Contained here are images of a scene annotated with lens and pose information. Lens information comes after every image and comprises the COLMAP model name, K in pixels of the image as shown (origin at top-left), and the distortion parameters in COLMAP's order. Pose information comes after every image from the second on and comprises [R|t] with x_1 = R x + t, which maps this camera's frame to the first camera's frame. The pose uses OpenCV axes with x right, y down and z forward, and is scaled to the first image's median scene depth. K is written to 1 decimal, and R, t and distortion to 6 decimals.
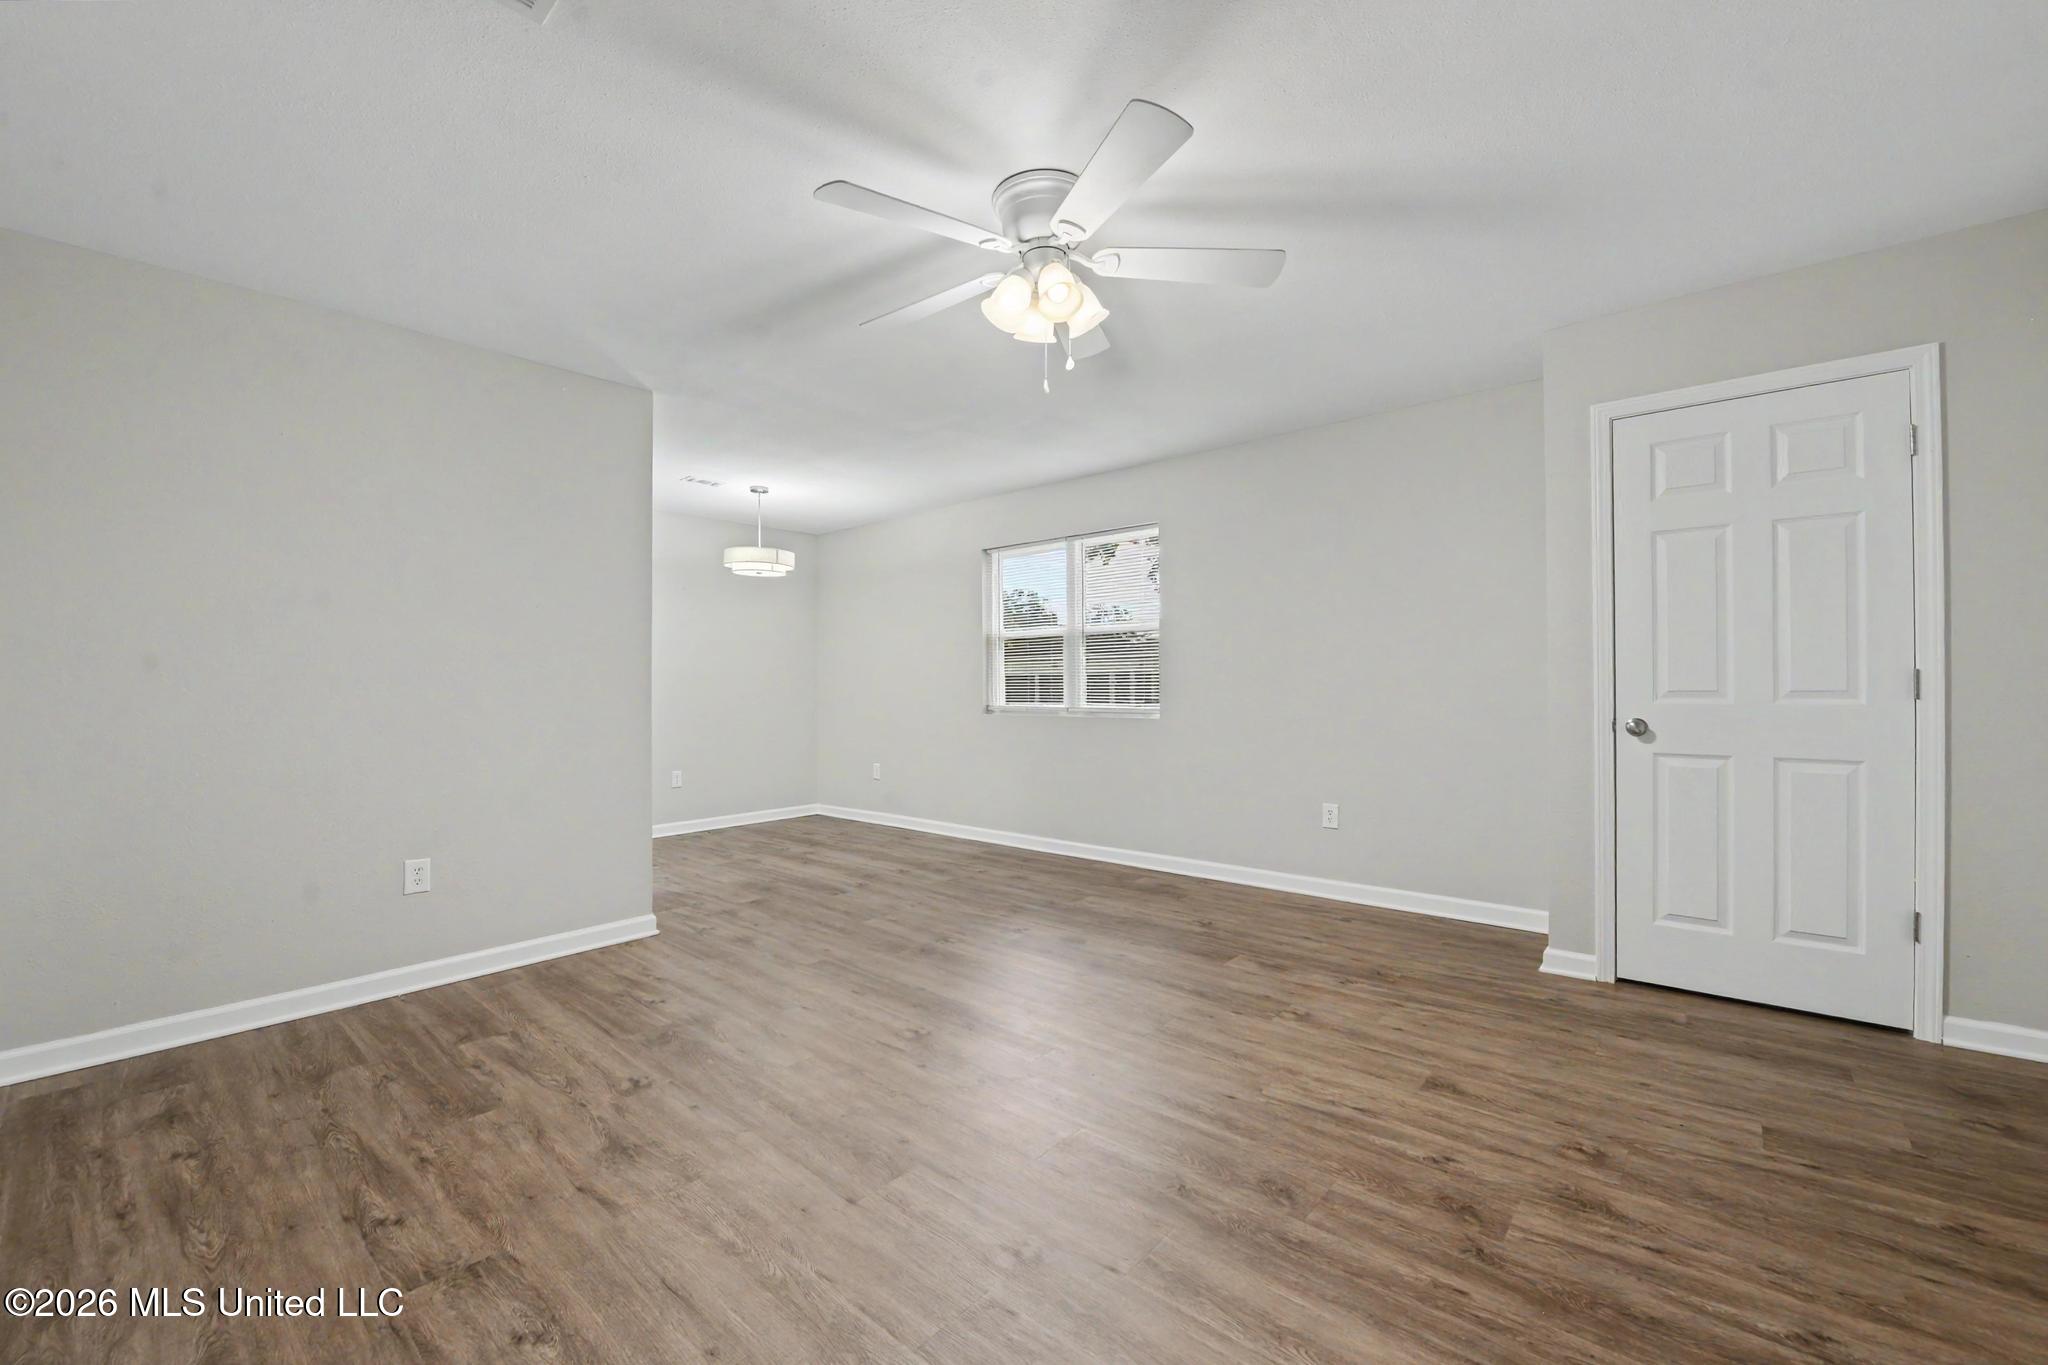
lens RADIAL K [[822.4, 0, 1006.4], [0, 822.4, 675.5], [0, 0, 1]] dist [-0.018113, -0.001691]
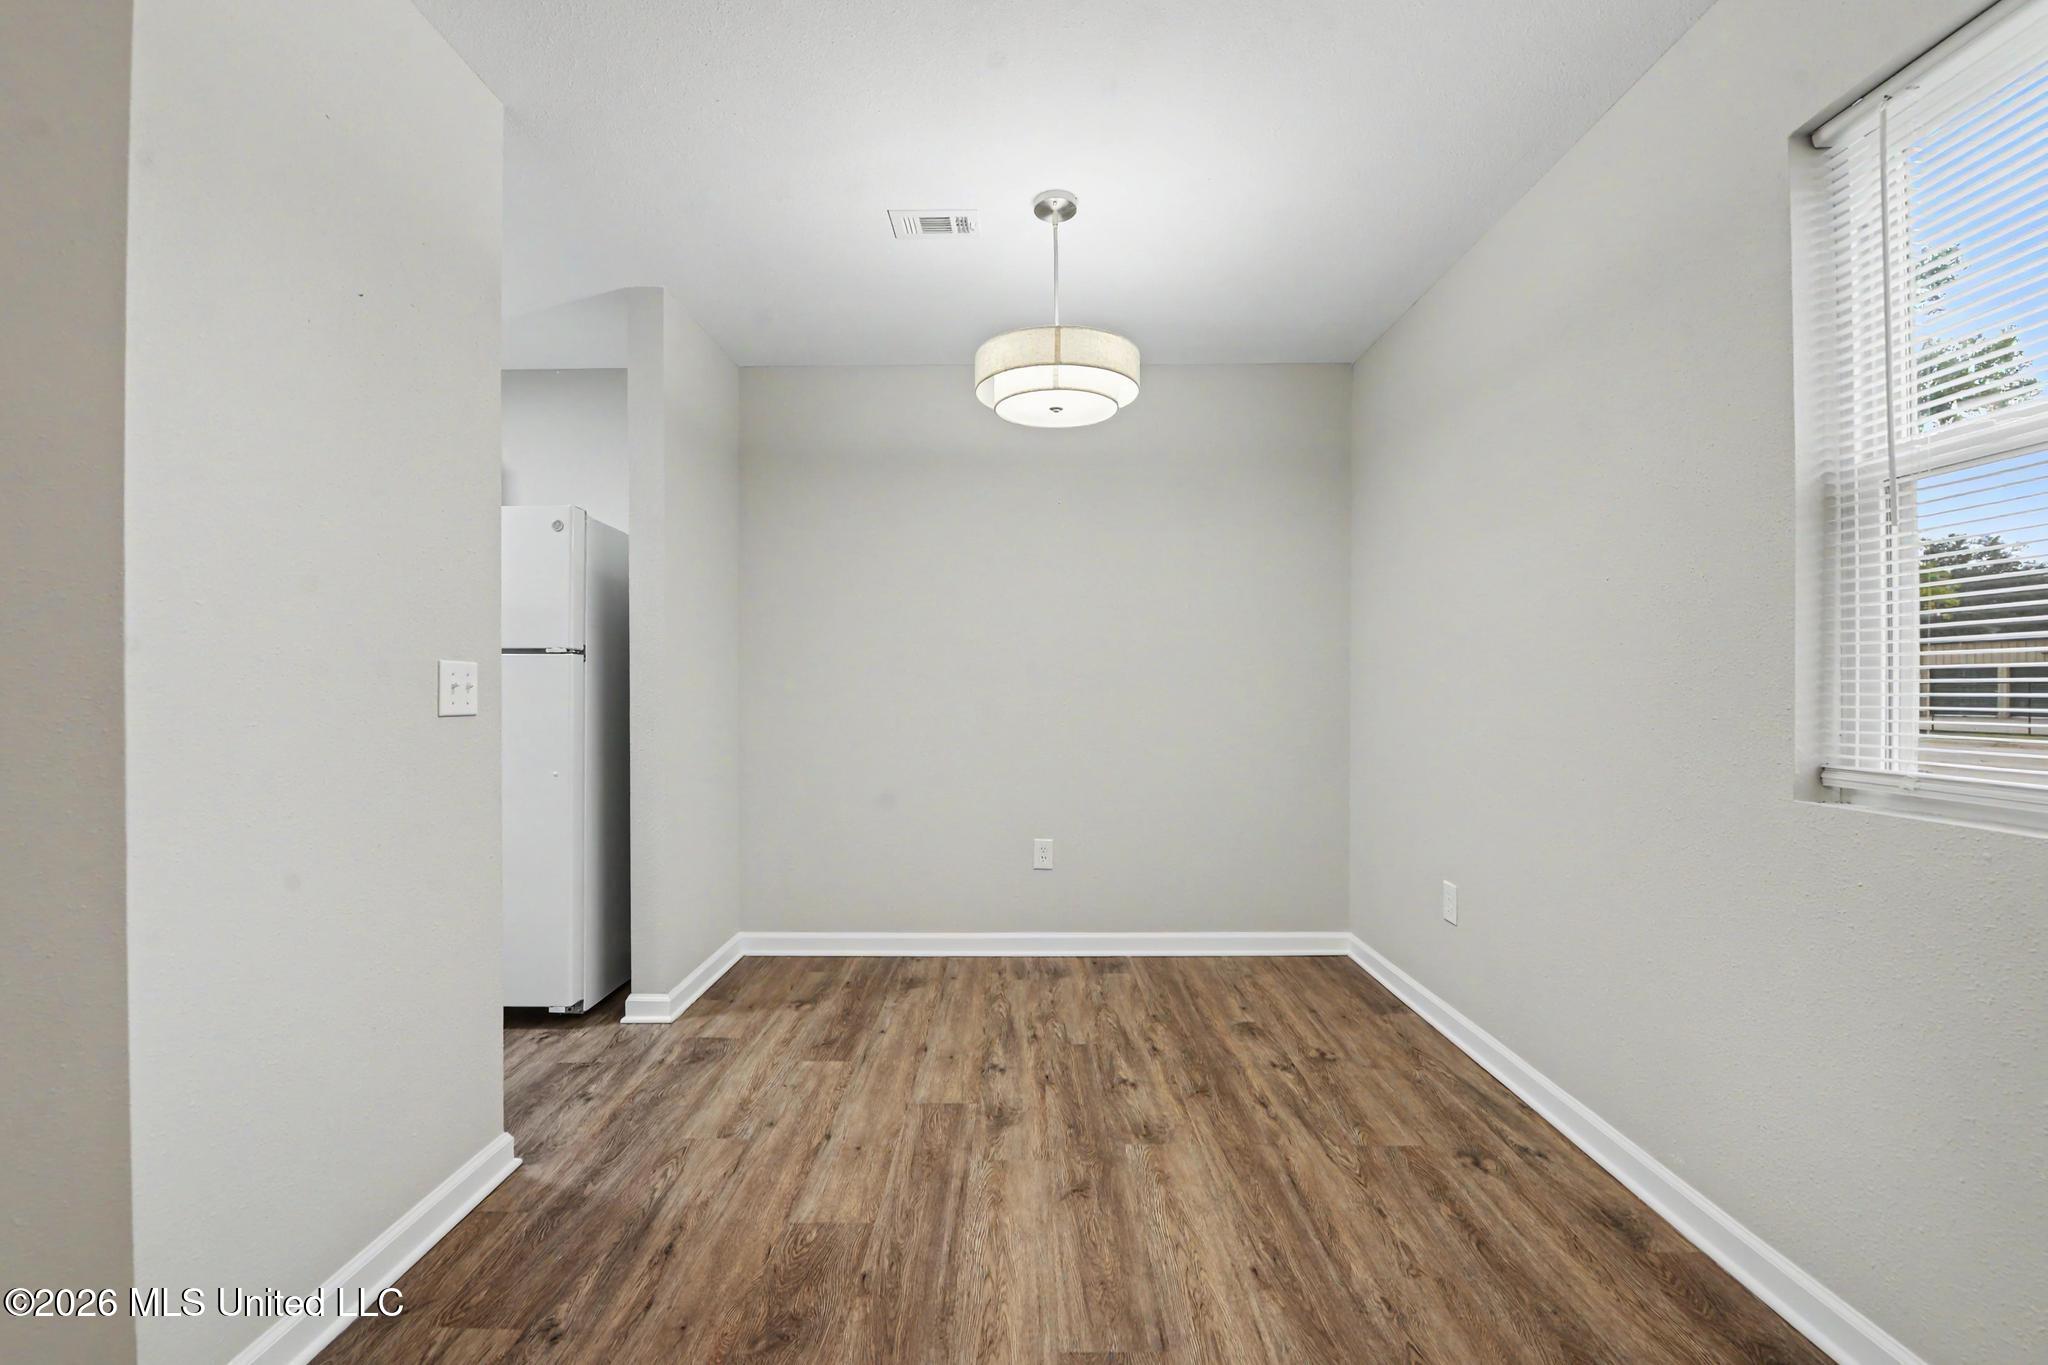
lens RADIAL K [[822.4, 0, 1019.5], [0, 822.4, 688.6], [0, 0, 1]] dist [-0.018113, -0.001691]
pose [[0.666423, 0.010981, -0.745493, -0.006803], [0.003475, 0.999835, 0.017834, 0.015298], [0.745566, -0.014475, 0.666274, 1.456416]]
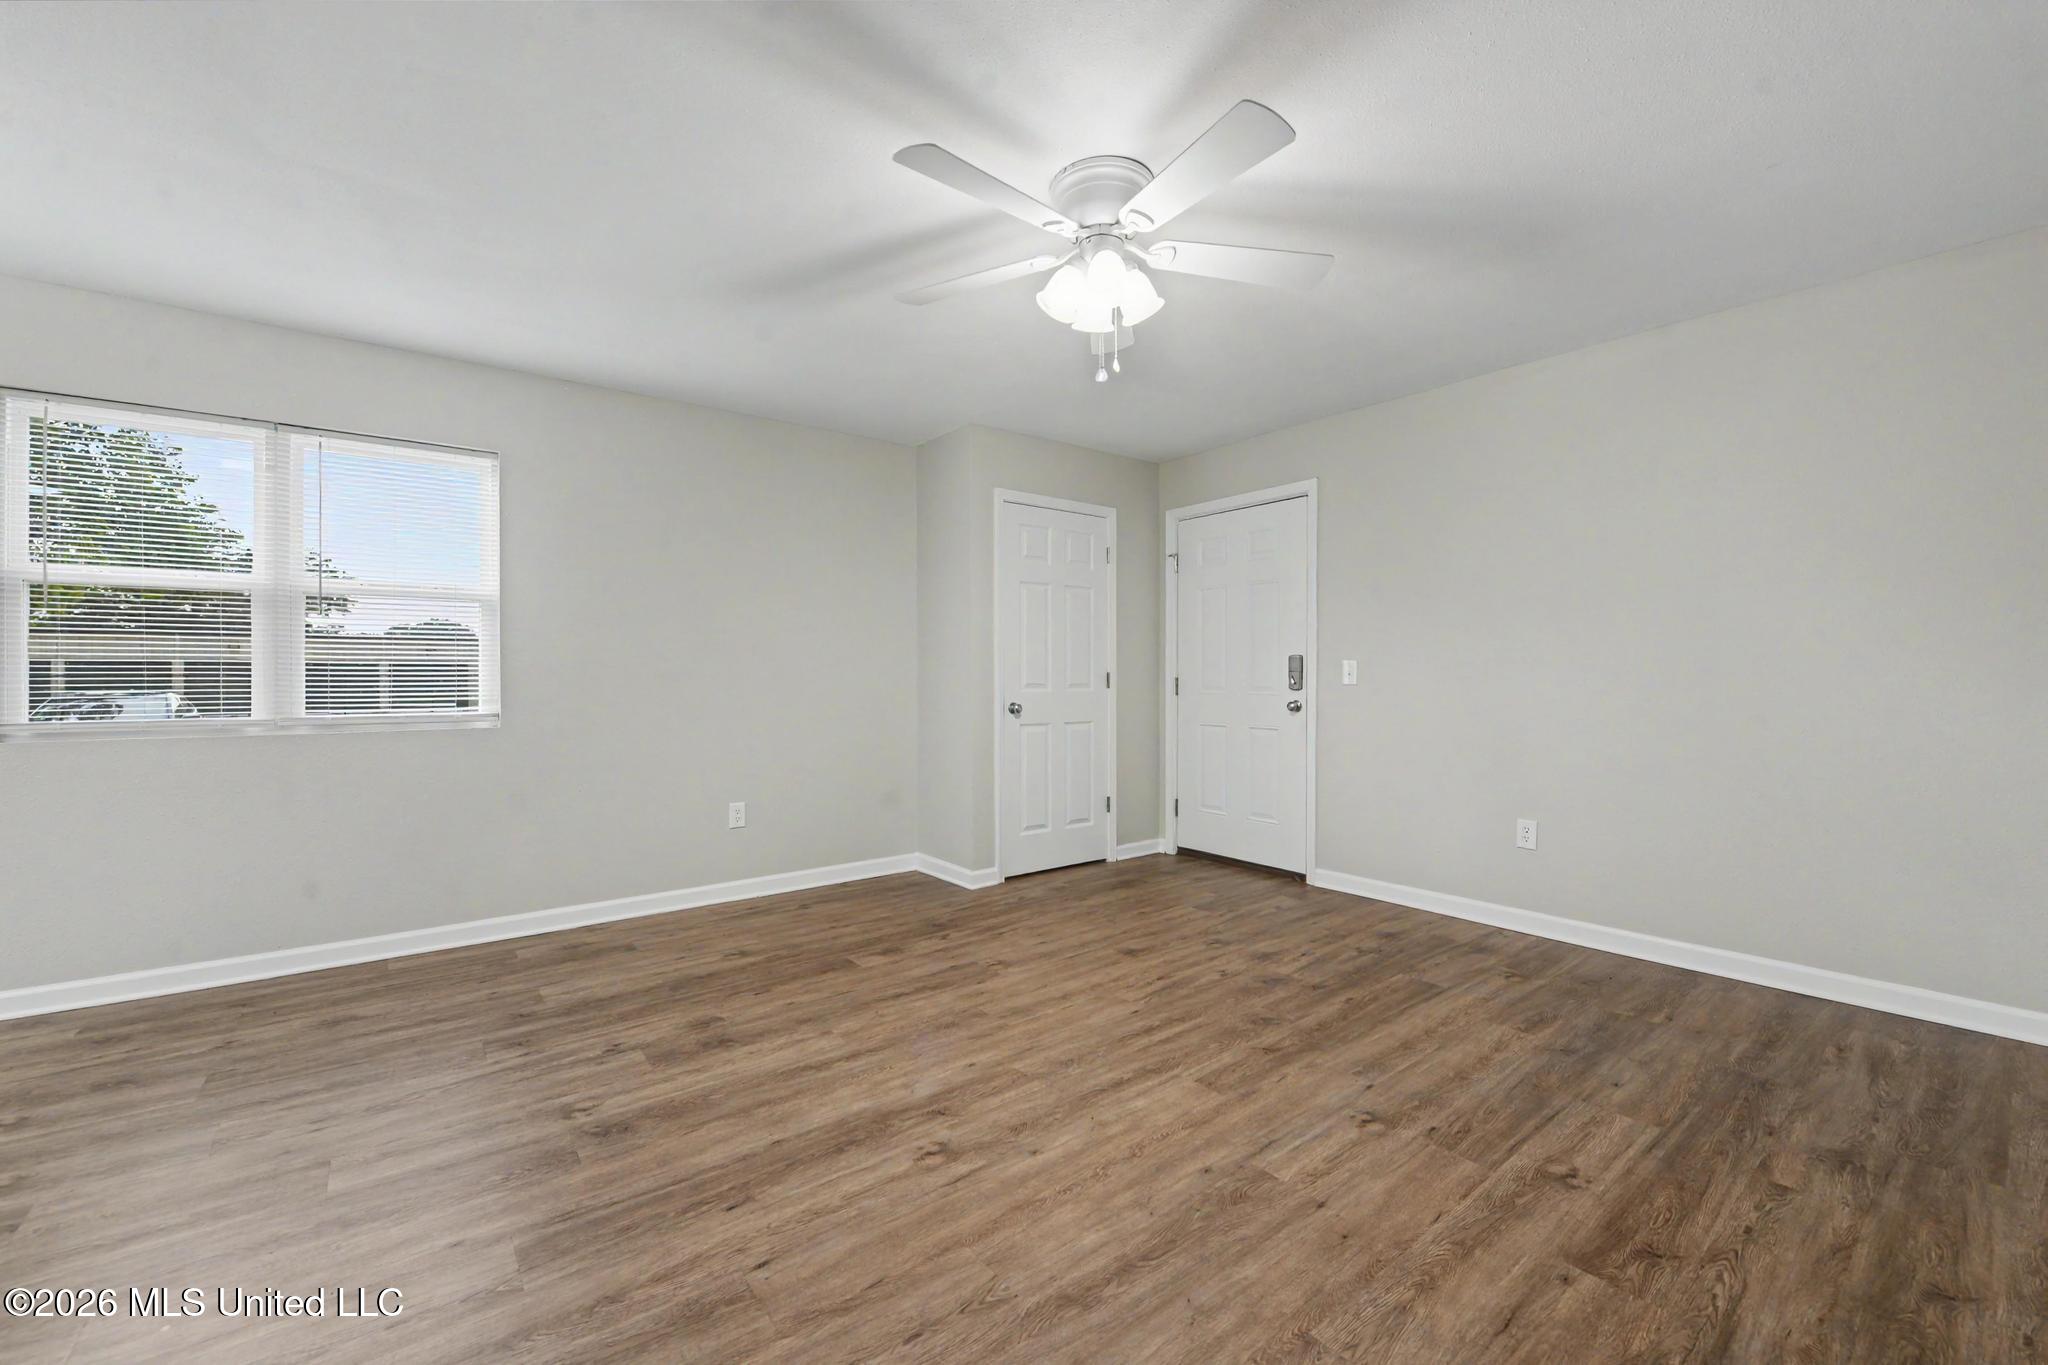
lens RADIAL K [[822.4, 0, 1025.7], [0, 822.4, 673.0], [0, 0, 1]] dist [-0.018113, -0.001691]
pose [[0.171511, 0.011505, 0.985115, -0.796614], [-0.009659, 0.999903, -0.009996, 0.014150], [-0.985135, -0.007801, 0.171606, 0.776009]]
